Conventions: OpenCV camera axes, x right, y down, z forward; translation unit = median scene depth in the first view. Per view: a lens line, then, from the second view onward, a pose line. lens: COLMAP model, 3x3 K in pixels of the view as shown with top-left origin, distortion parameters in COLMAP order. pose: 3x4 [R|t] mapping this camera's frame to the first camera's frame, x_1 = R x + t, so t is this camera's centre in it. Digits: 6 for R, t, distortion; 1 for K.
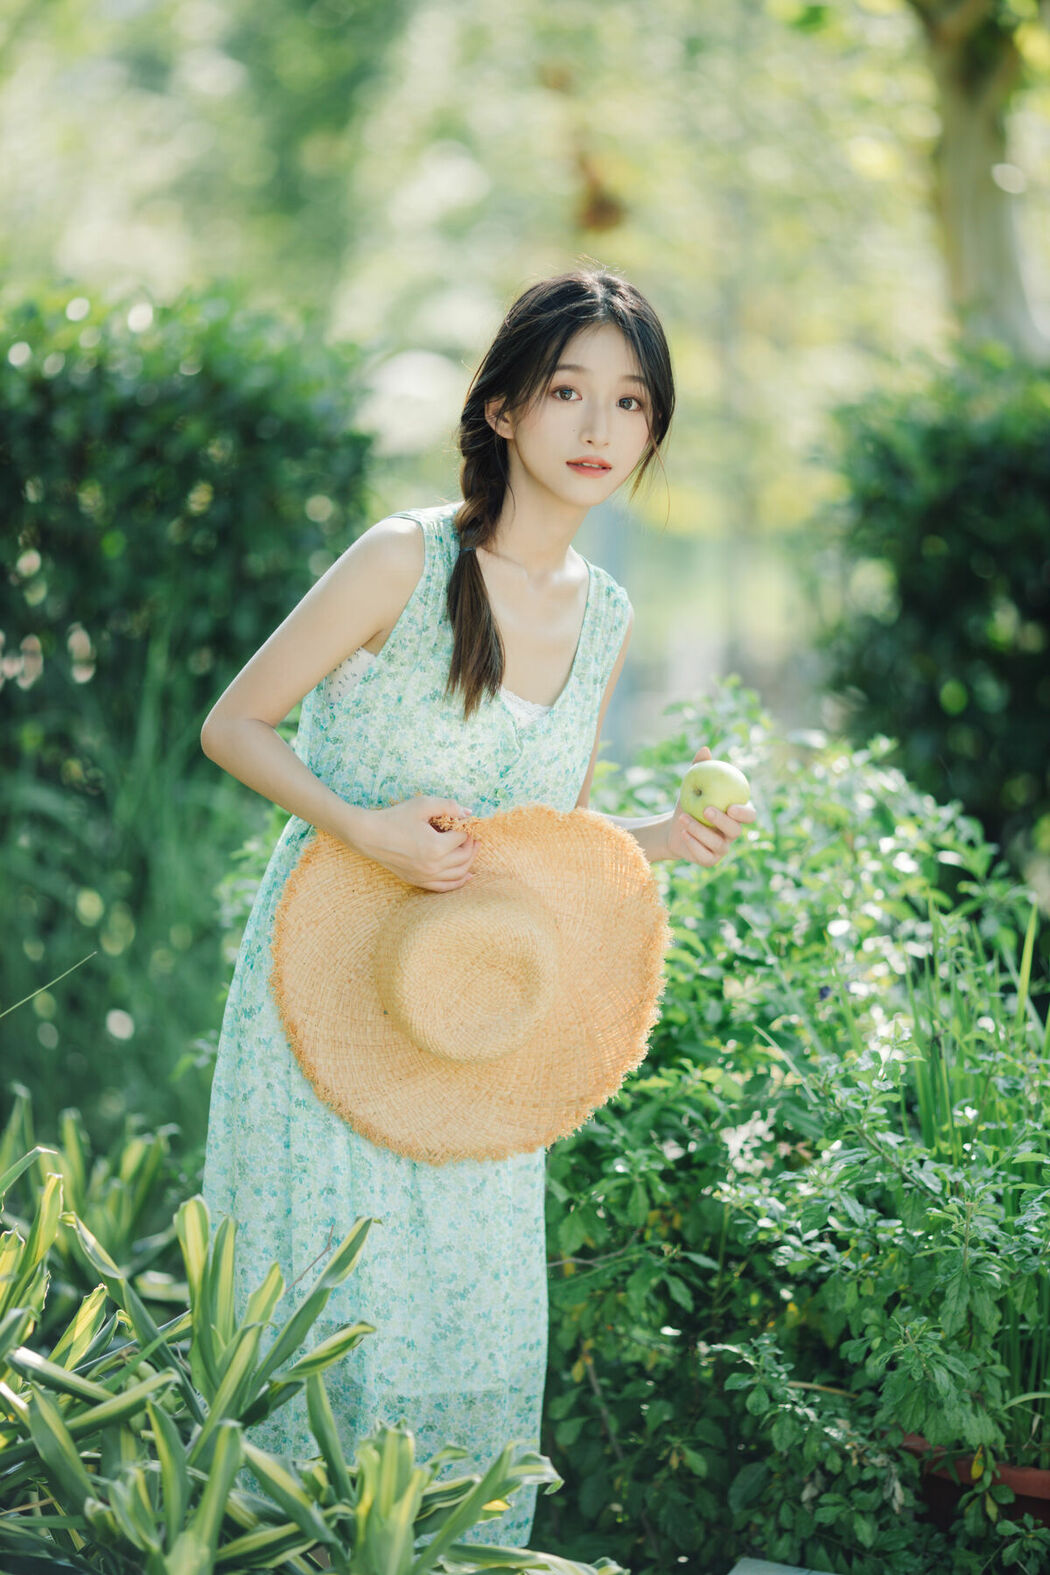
lens RADIAL K [[5661.0, 0, 521.7], [0, 5661.0, 783.8], [0, 0, 1]] dist [0.254191, 0.000000]
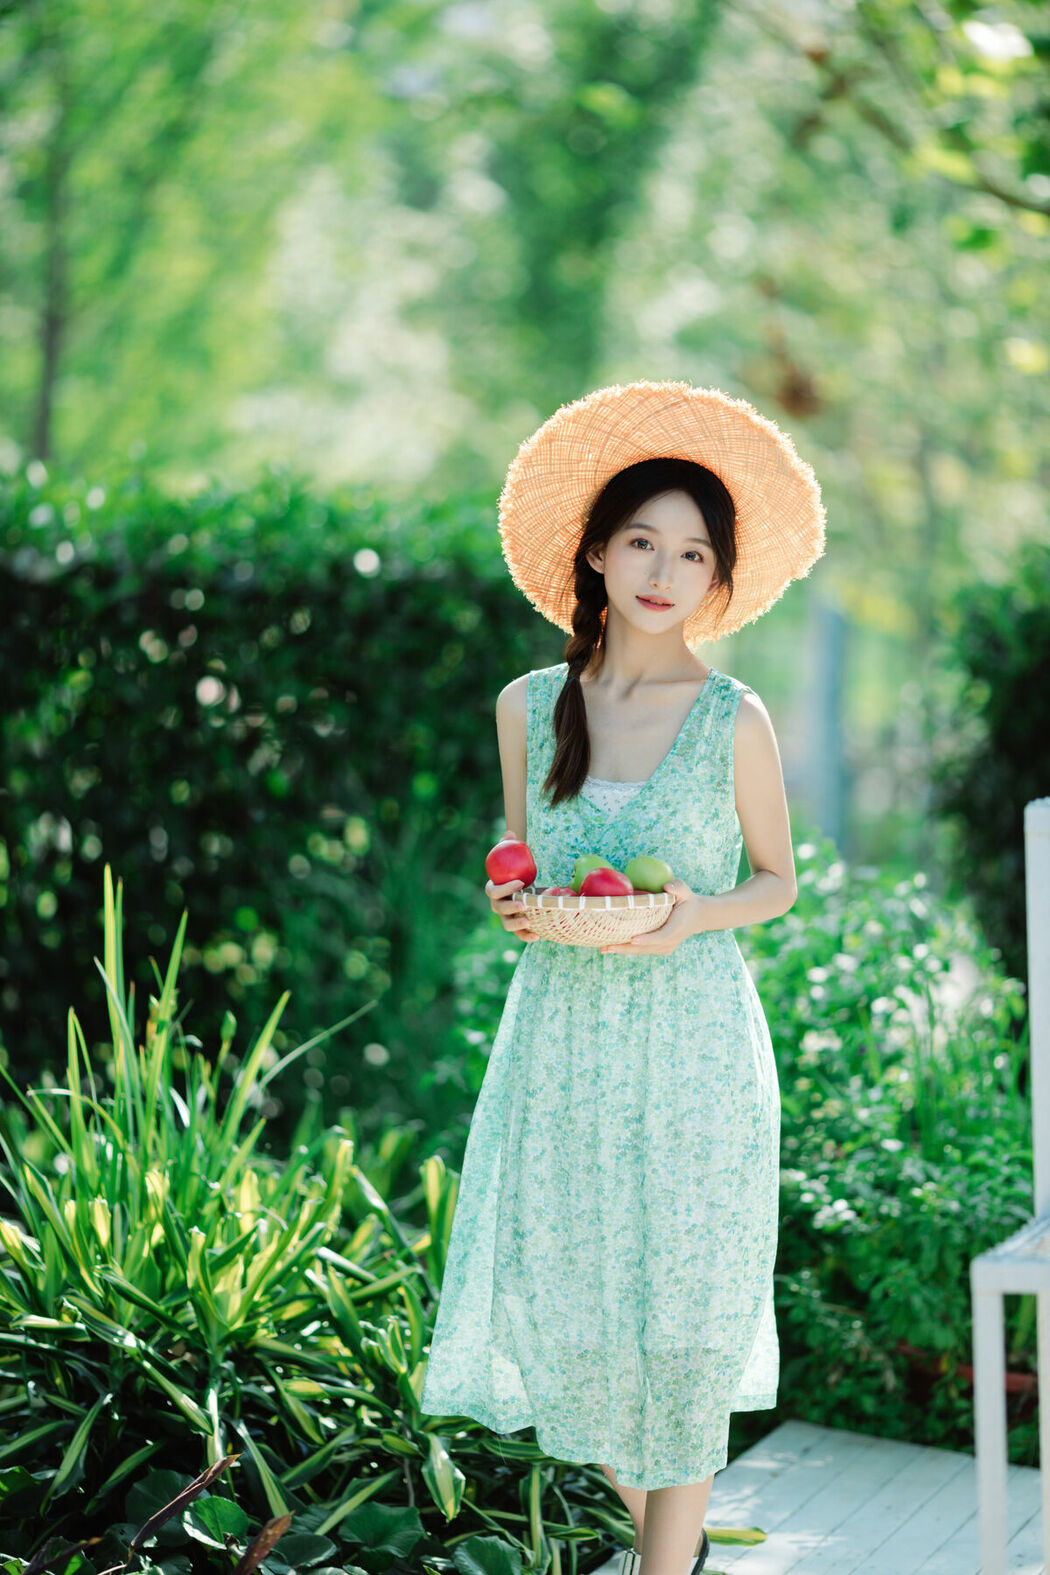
lens RADIAL K [[5661.0, 0, 523.4], [0, 5661.0, 791.8], [0, 0, 1]] dist [0.254191, 0.000000]
pose [[0.998460, 0.036104, -0.042121, 0.026401], [-0.036447, 0.999308, -0.007395, -0.016429], [0.041825, 0.008918, 0.999085, -0.509467]]
